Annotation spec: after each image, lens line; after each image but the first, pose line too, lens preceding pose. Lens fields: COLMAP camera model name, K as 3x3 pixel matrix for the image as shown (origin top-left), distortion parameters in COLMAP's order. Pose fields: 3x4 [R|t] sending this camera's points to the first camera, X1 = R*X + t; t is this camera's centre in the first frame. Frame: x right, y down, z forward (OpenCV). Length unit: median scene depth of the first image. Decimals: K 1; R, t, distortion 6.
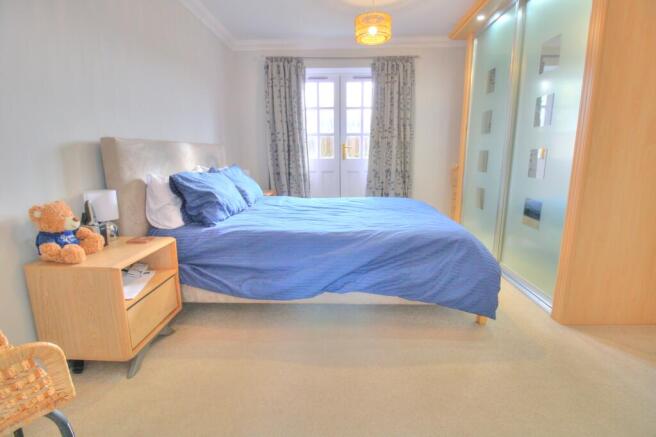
lens RADIAL K [[311.8, 0, 326.3], [0, 311.8, 217.7], [0, 0, 1]] dist [-0.005080, -0.000873]
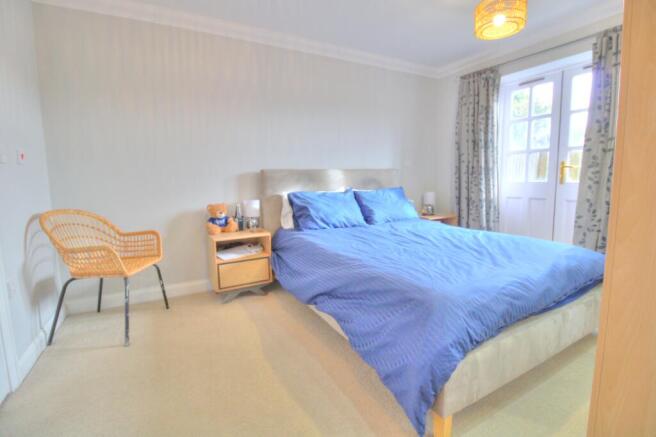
lens RADIAL K [[311.8, 0, 327.6], [0, 311.8, 212.0], [0, 0, 1]] dist [-0.005080, -0.000873]
pose [[0.499696, 0.097196, -0.860730, 0.459190], [-0.161679, 0.986687, 0.017557, -0.053782], [0.850978, 0.130389, 0.508758, 0.212758]]
